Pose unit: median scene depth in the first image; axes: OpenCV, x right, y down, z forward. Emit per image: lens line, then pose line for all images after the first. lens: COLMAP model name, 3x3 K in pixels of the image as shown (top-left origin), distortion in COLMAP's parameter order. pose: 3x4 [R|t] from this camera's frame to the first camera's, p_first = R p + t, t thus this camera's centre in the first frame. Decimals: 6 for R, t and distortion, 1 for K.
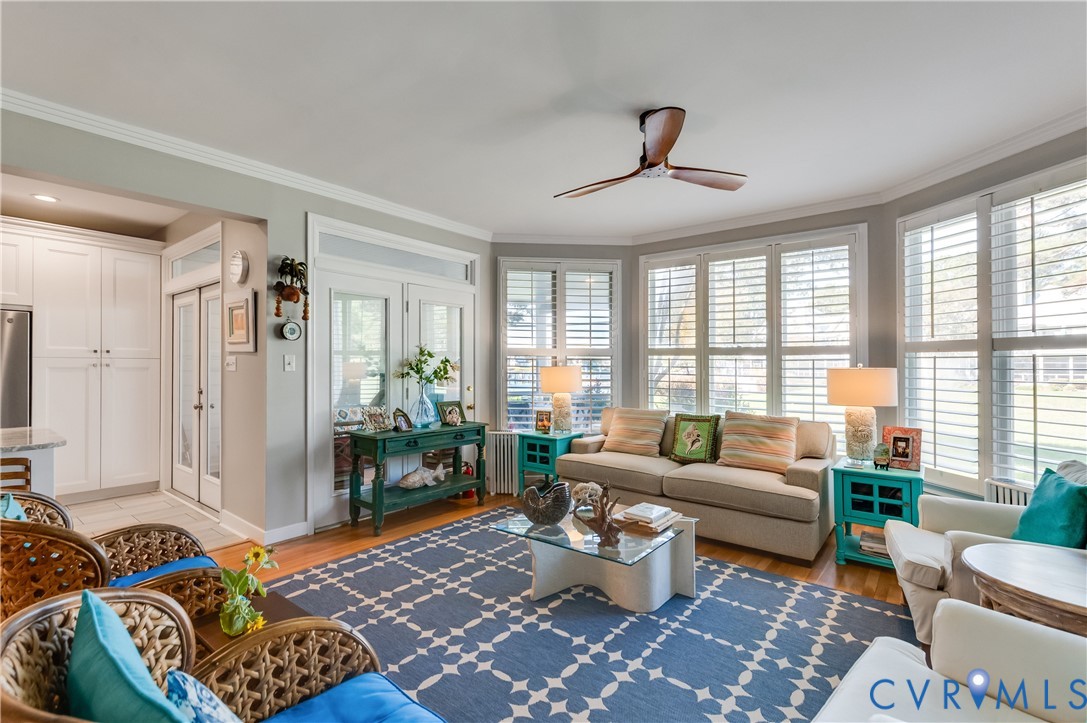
lens RADIAL K [[489.7, 0, 561.7], [0, 489.7, 358.9], [0, 0, 1]] dist [0.004935, -0.003131]
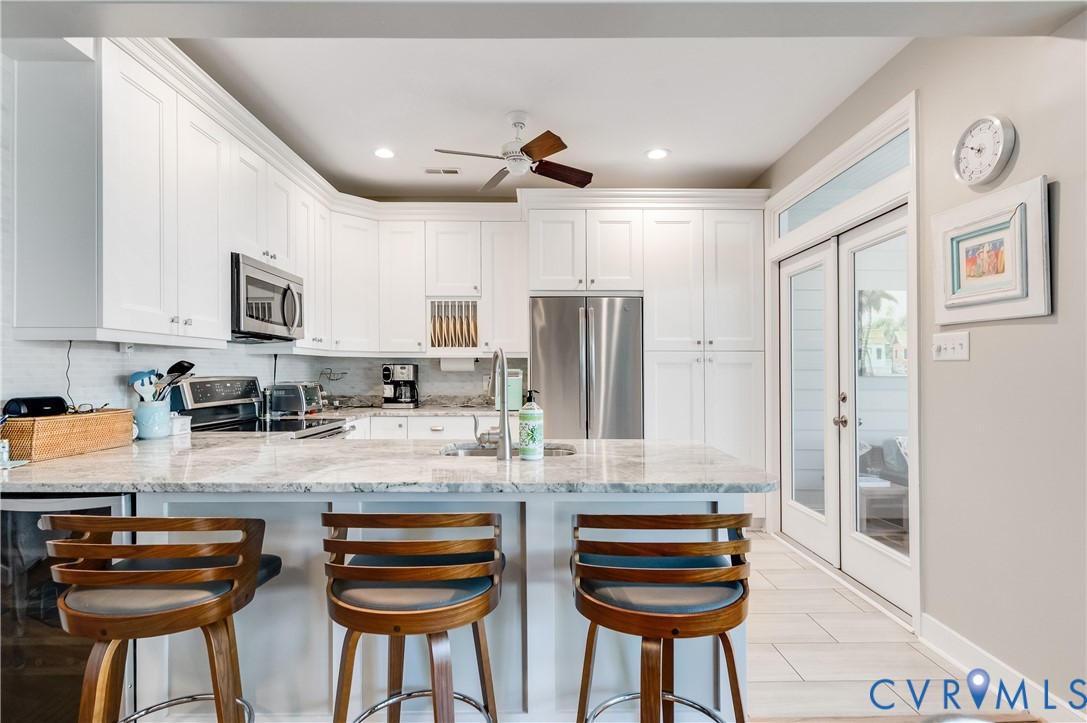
lens RADIAL K [[573.0, 0, 523.6], [0, 573.0, 374.5], [0, 0, 1]] dist [0.003558, -0.001182]
pose [[0.595955, 0.001617, -0.803016, -0.373300], [0.010927, 0.999889, 0.010123, 0.023699], [0.802943, -0.014807, 0.595871, 0.219103]]
